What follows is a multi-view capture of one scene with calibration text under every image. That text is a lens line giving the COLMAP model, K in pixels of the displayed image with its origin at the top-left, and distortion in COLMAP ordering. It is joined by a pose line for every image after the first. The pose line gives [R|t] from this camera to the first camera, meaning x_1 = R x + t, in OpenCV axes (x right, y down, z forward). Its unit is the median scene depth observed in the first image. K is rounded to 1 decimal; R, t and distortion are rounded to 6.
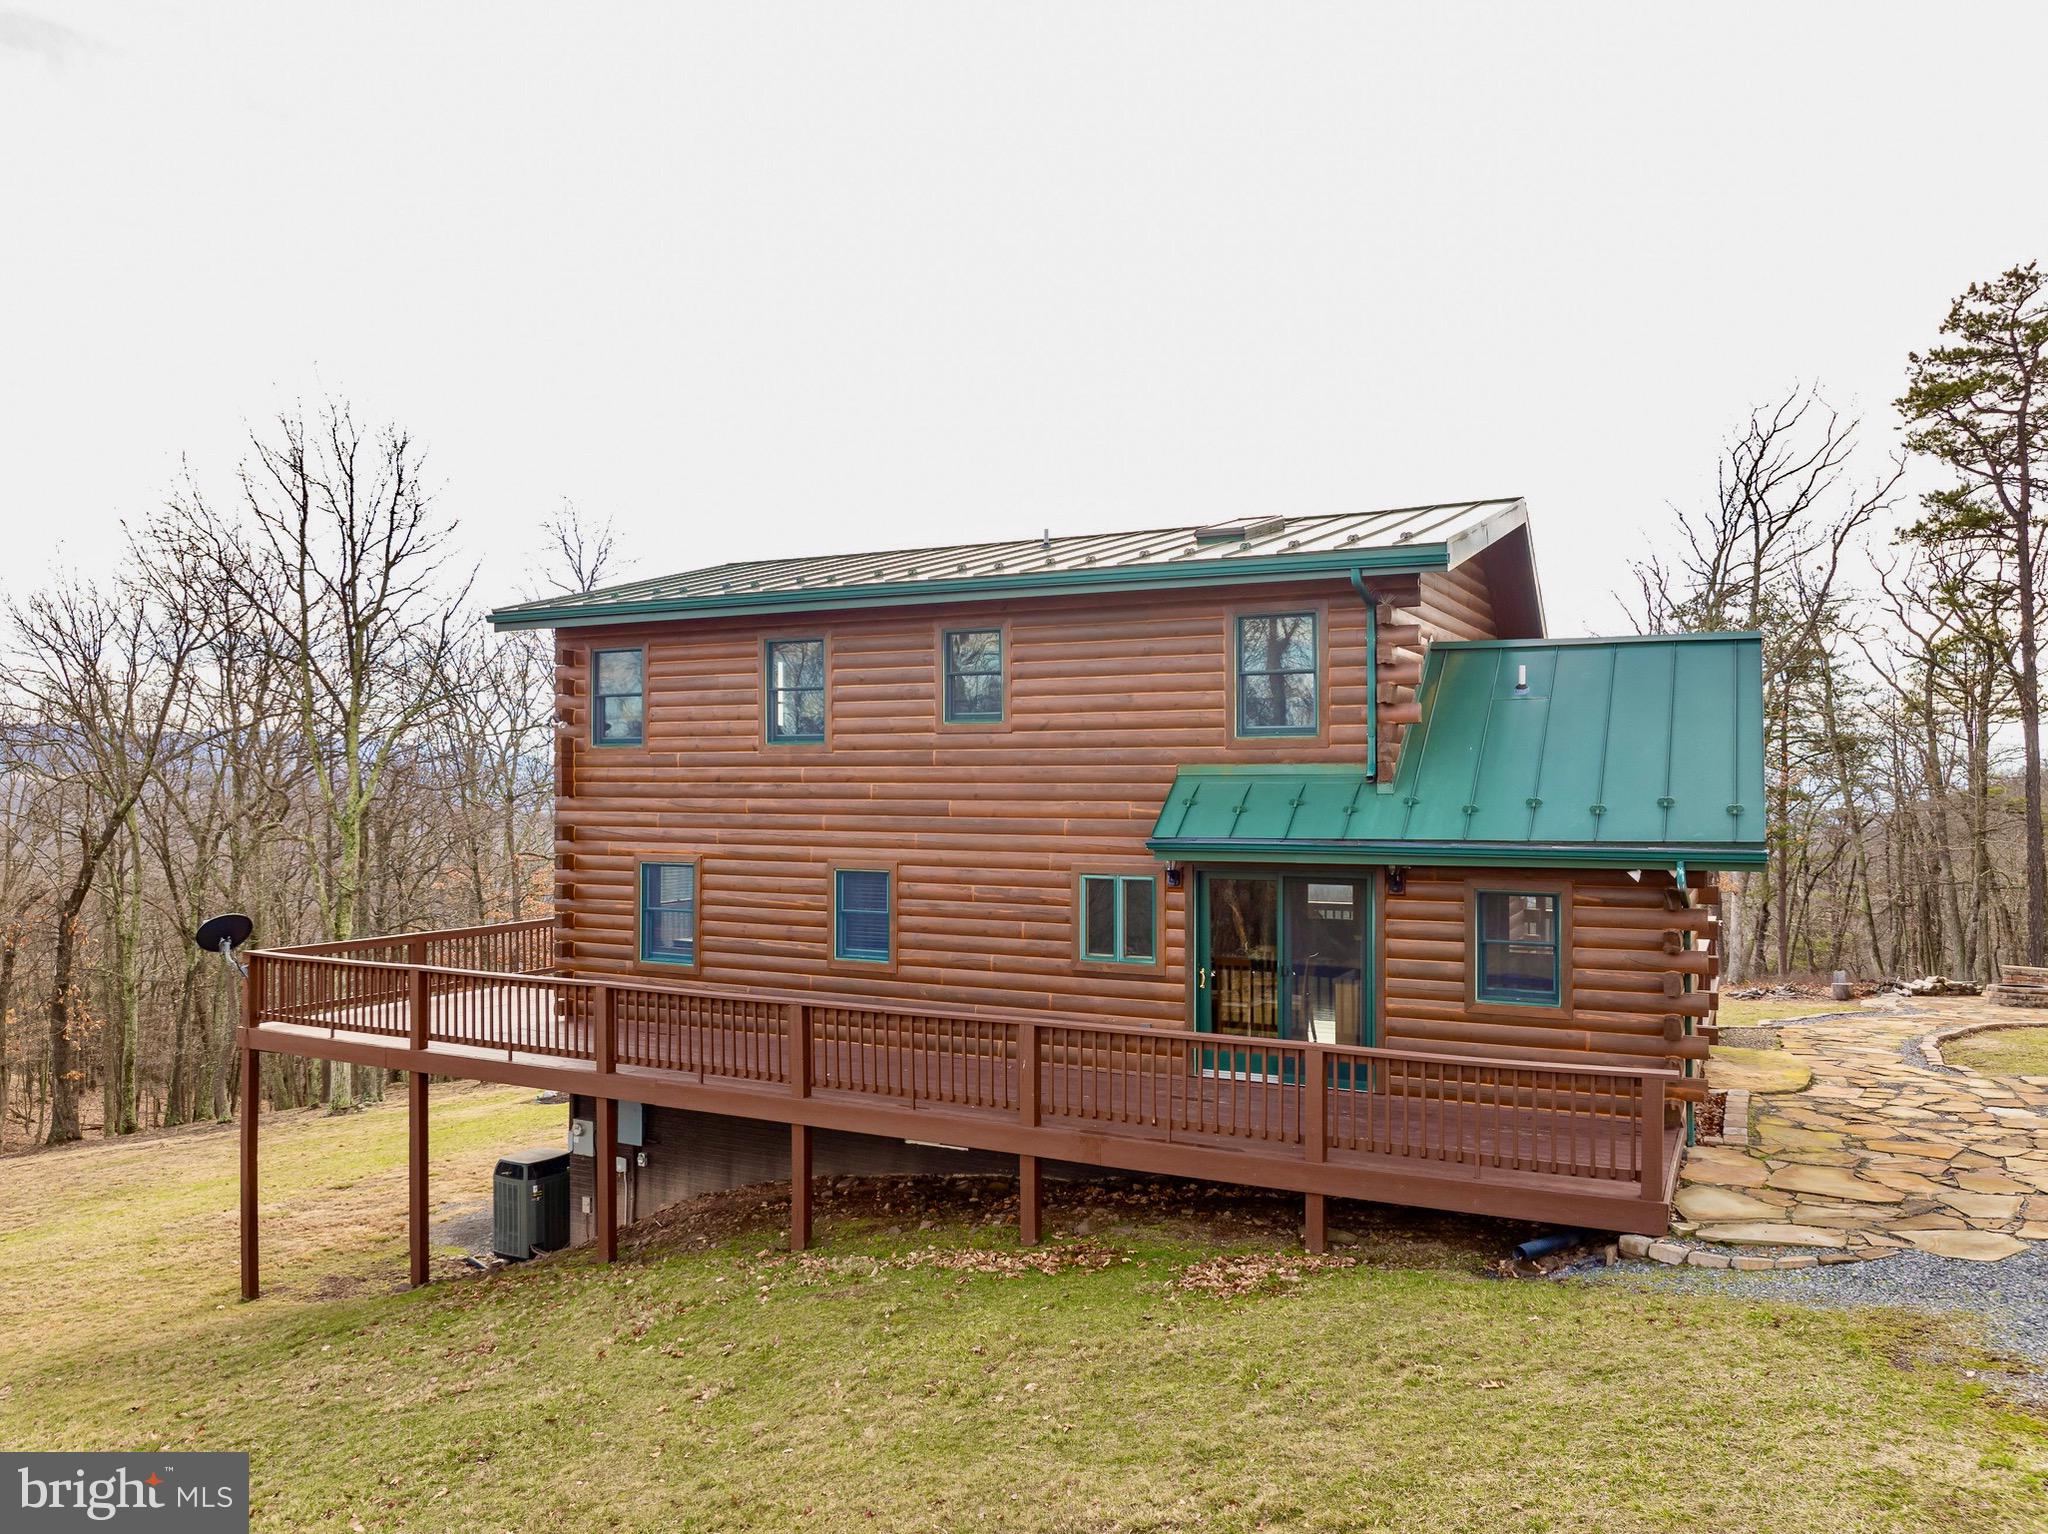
lens RADIAL K [[1455.8, 0, 1026.8], [0, 1455.8, 761.7], [0, 0, 1]] dist [-0.051840, 0.021171]
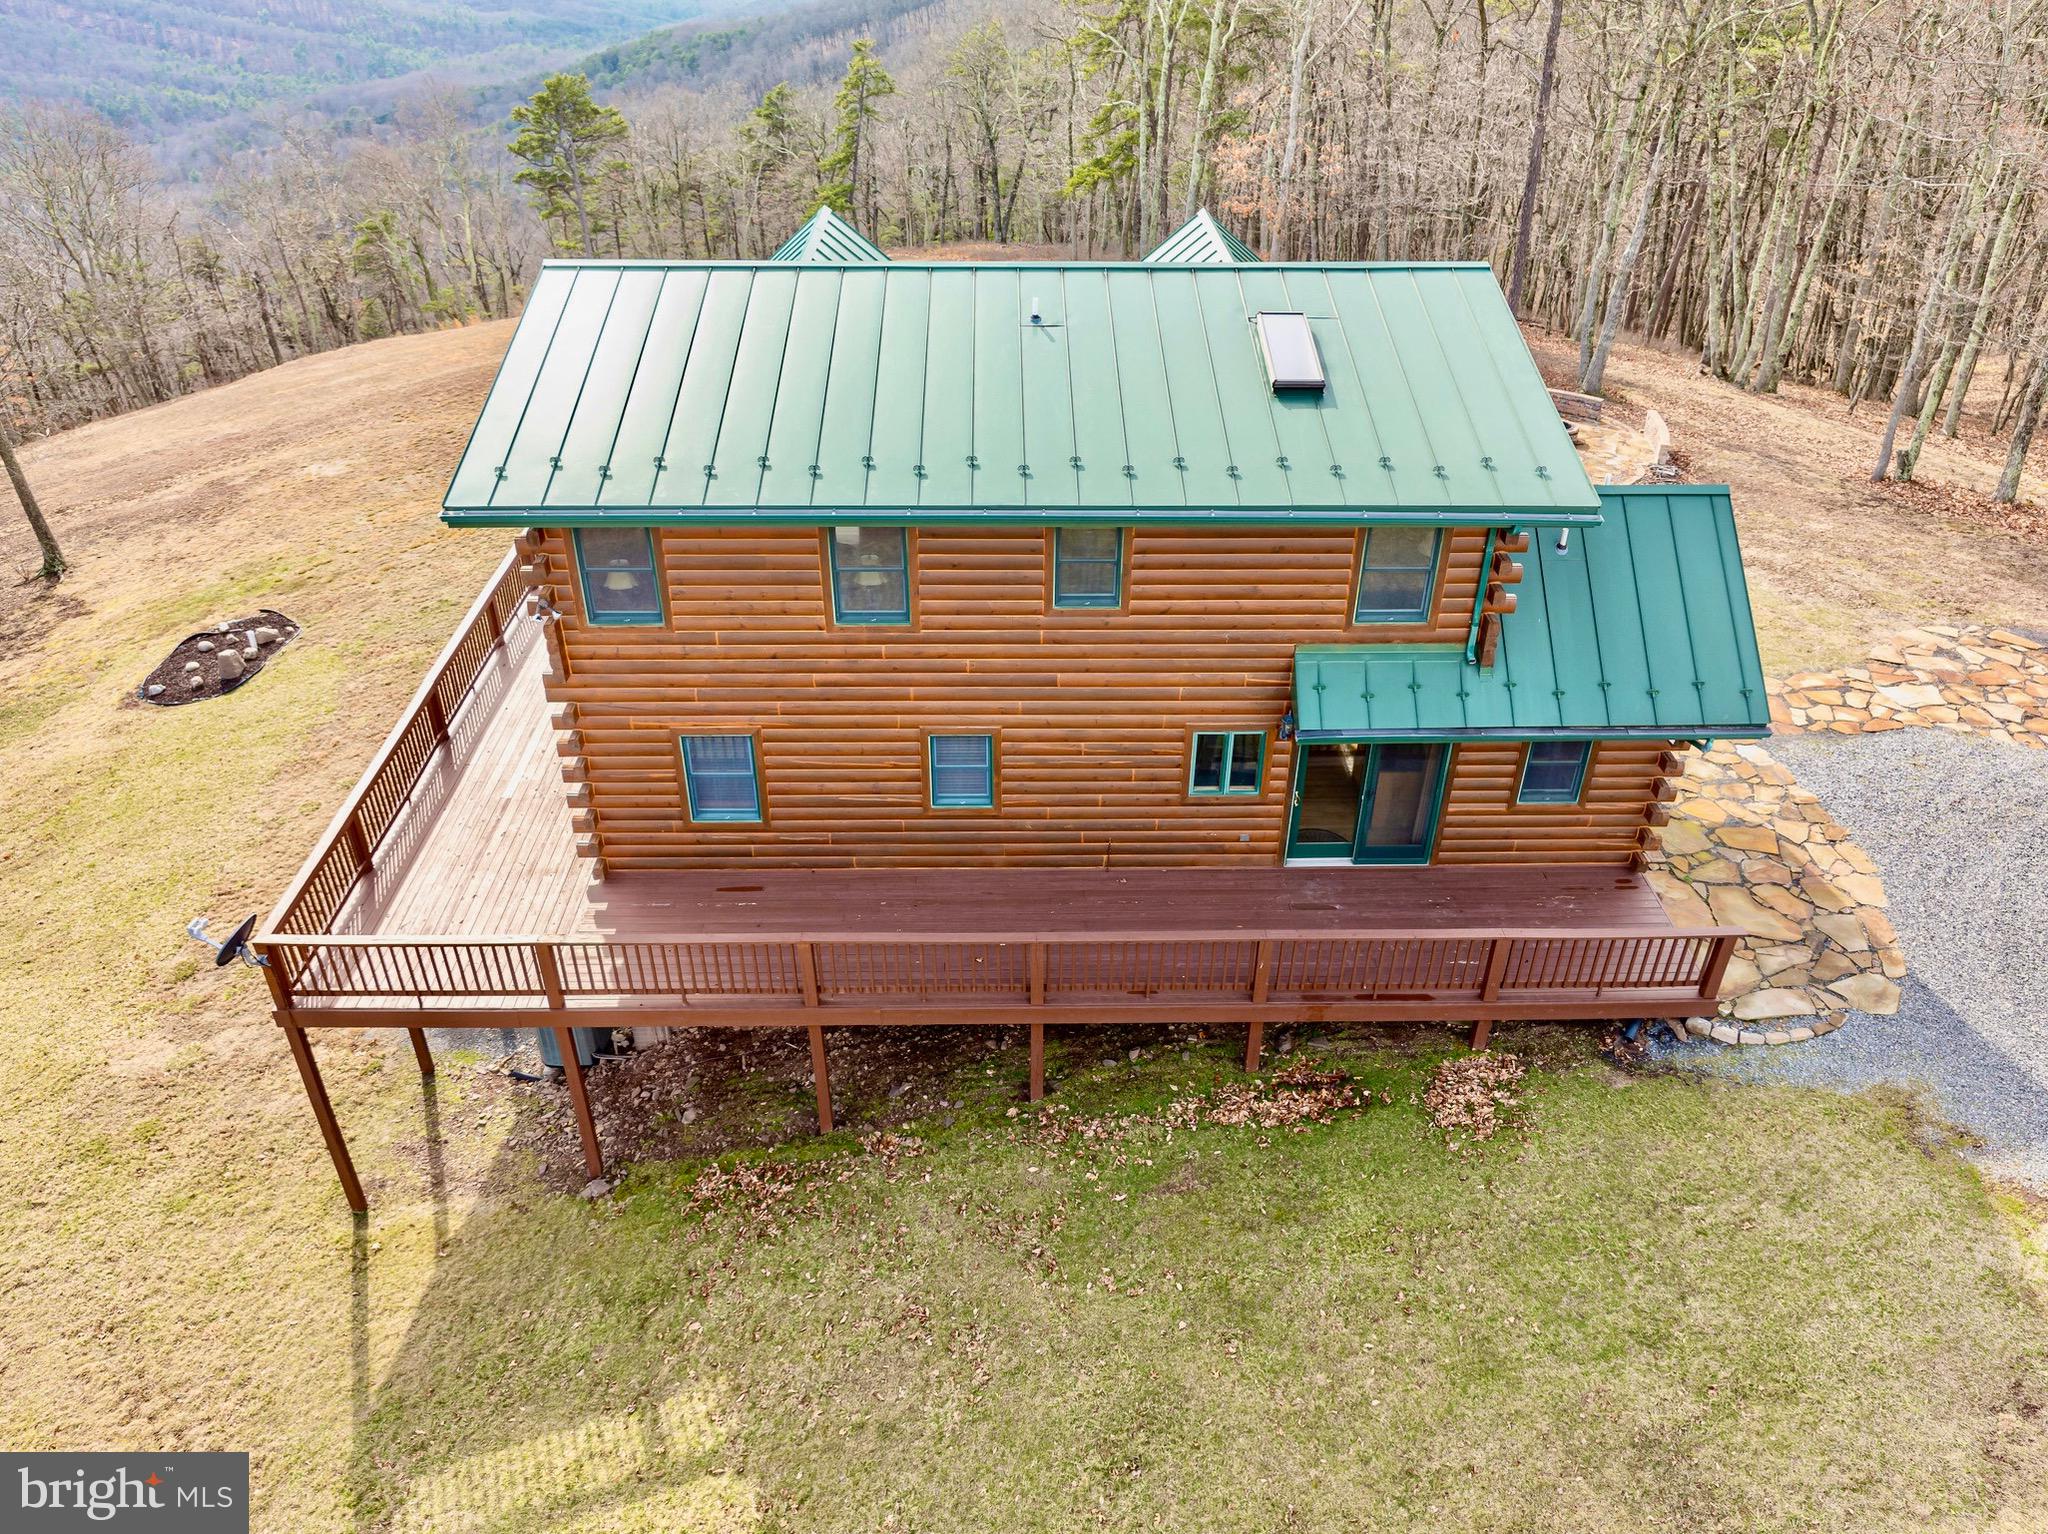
lens RADIAL K [[1449.7, 0, 1027.4], [0, 1449.7, 768.0], [0, 0, 1]] dist [-0.043013, 0.007586]
pose [[0.881889, -0.254066, 0.397143, -0.531385], [-0.012289, 0.829700, 0.558075, -0.524300], [-0.471297, -0.497040, 0.728581, 0.238782]]
